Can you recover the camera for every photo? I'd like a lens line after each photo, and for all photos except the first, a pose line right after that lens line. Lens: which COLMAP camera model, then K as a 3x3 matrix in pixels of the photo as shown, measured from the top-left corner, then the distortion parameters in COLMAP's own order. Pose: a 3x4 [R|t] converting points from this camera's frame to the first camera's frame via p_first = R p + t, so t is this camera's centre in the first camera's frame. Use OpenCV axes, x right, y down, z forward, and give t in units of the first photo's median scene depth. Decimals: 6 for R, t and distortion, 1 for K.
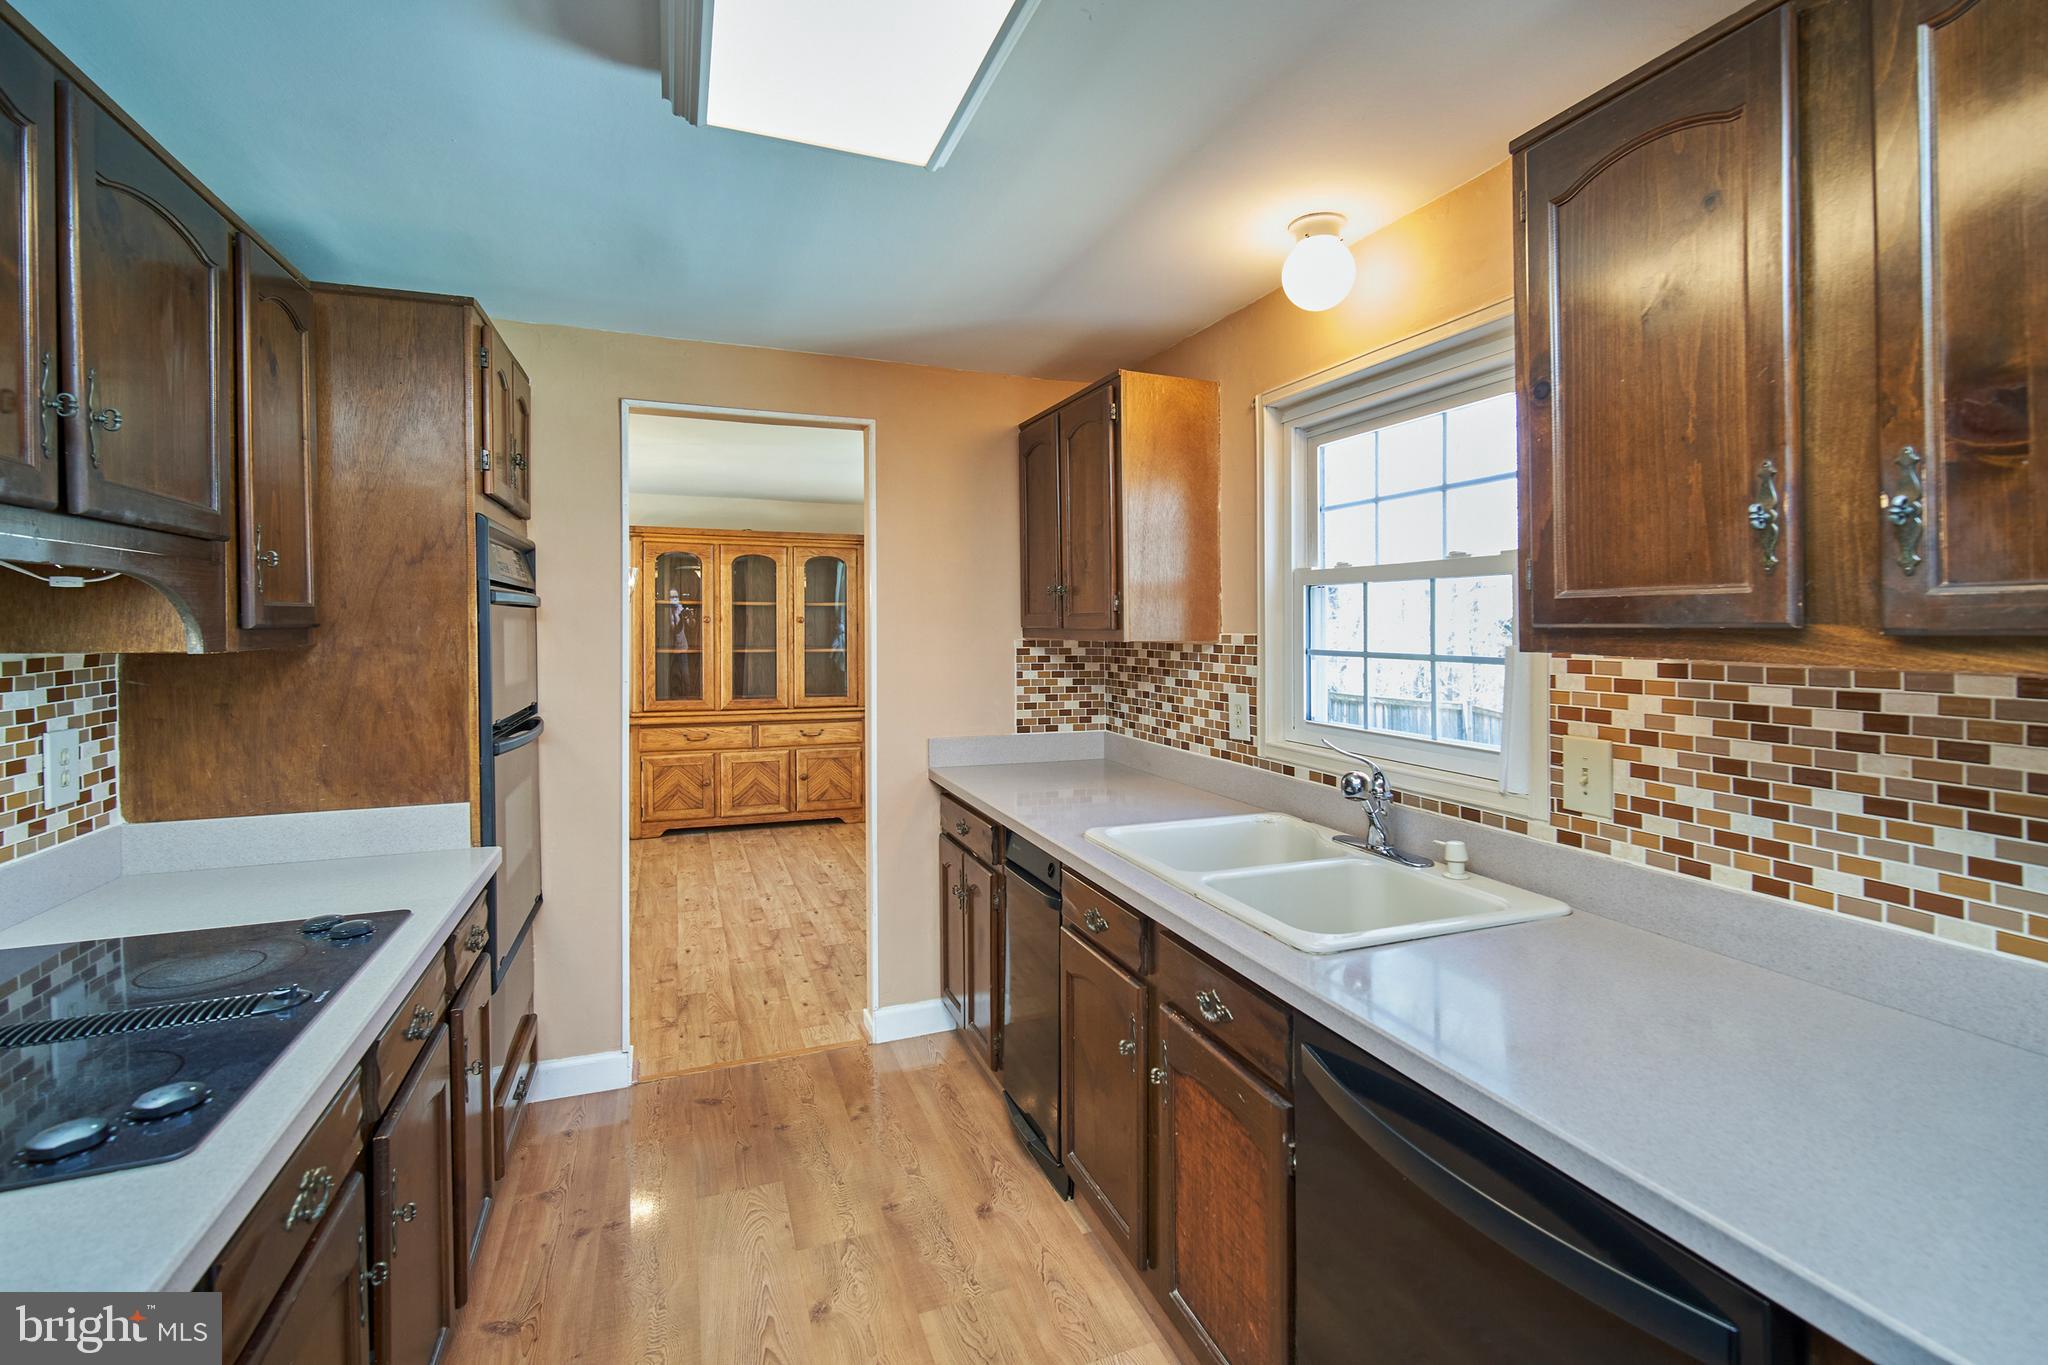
lens RADIAL K [[892.0, 0, 1034.6], [0, 892.0, 620.5], [0, 0, 1]] dist [-0.003300, 0.000309]
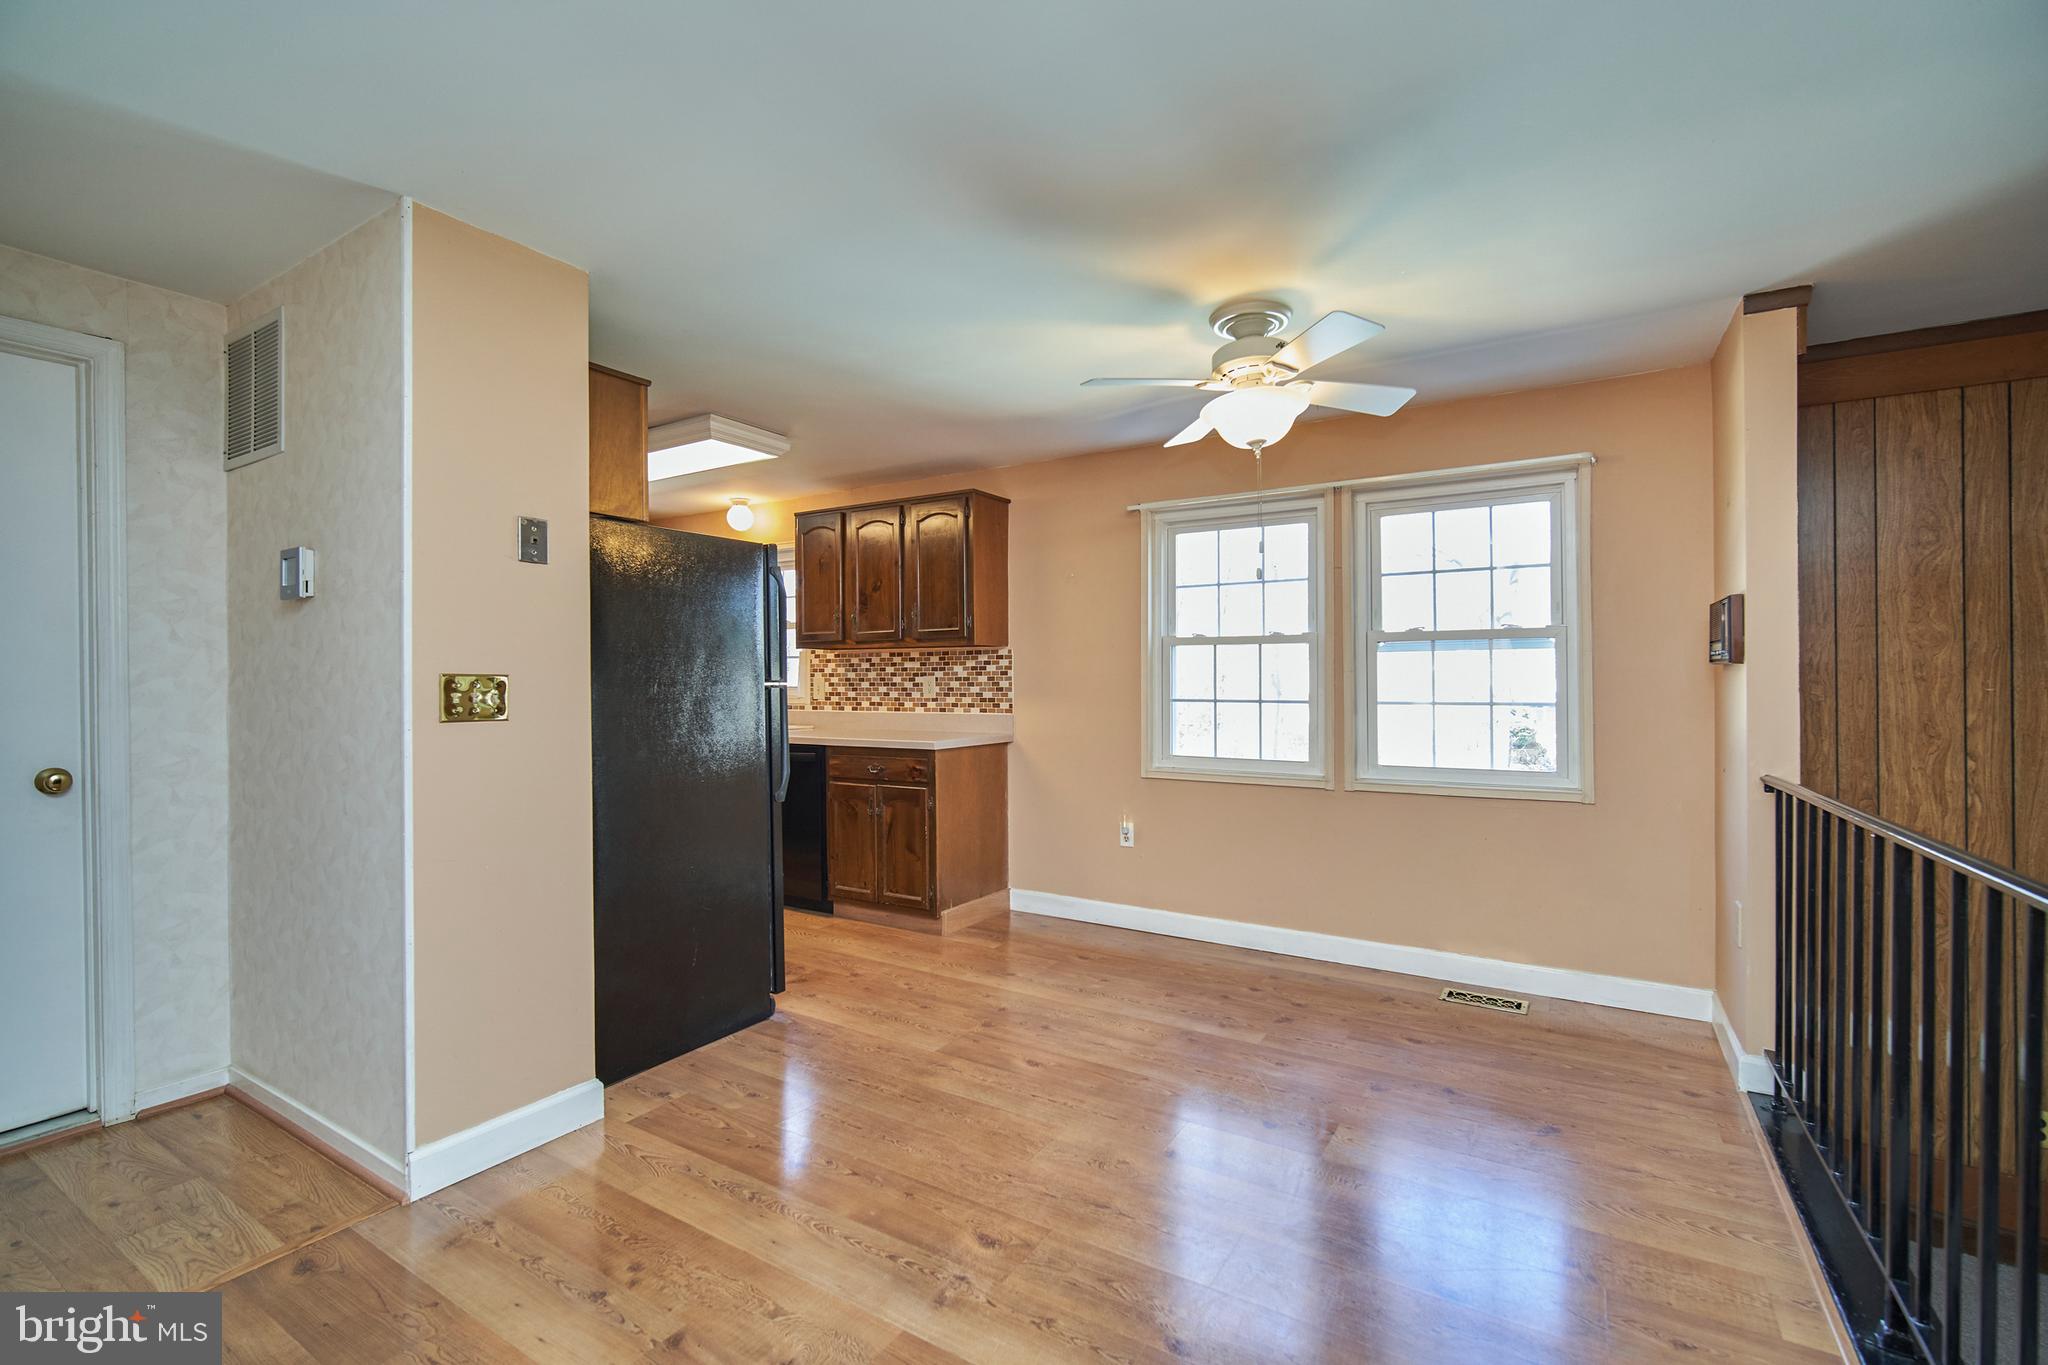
lens RADIAL K [[892.0, 0, 1011.3], [0, 892.0, 683.1], [0, 0, 1]] dist [-0.003300, 0.000309]
pose [[0.806581, 0.004284, 0.591108, -0.666200], [-0.004433, 0.999989, -0.001199, 0.128375], [-0.591107, -0.001653, 0.806592, -1.812213]]
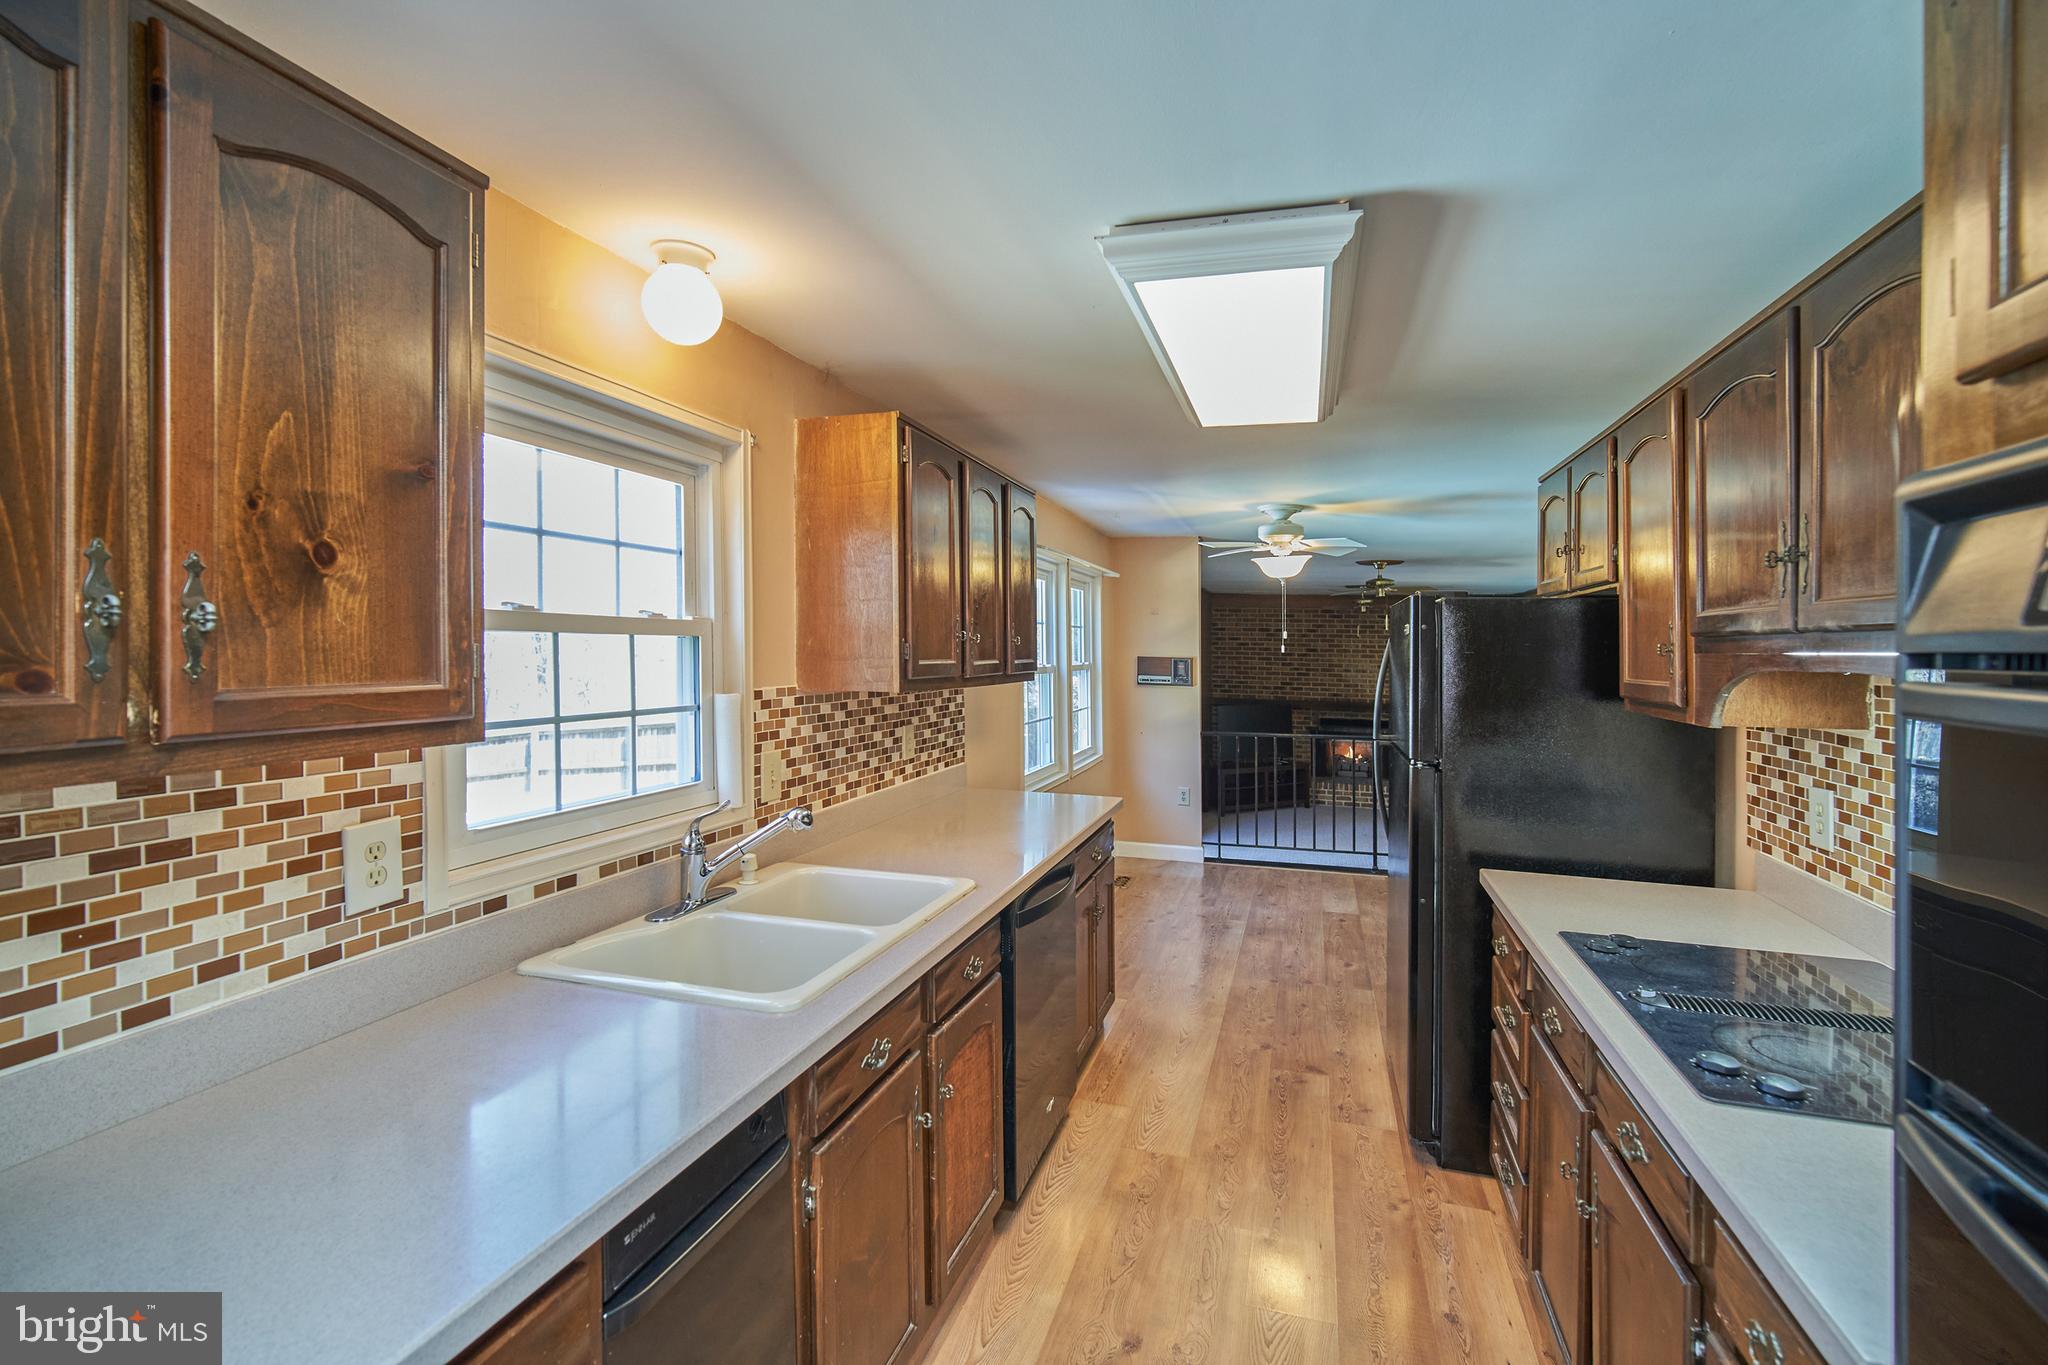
lens RADIAL K [[892.0, 0, 1038.6], [0, 892.0, 660.2], [0, 0, 1]] dist [-0.003300, 0.000309]
pose [[-0.776958, 0.002976, 0.629545, -0.565149], [0.007366, 0.999963, 0.004364, -0.020396], [-0.629509, 0.008028, -0.776952, 1.557410]]
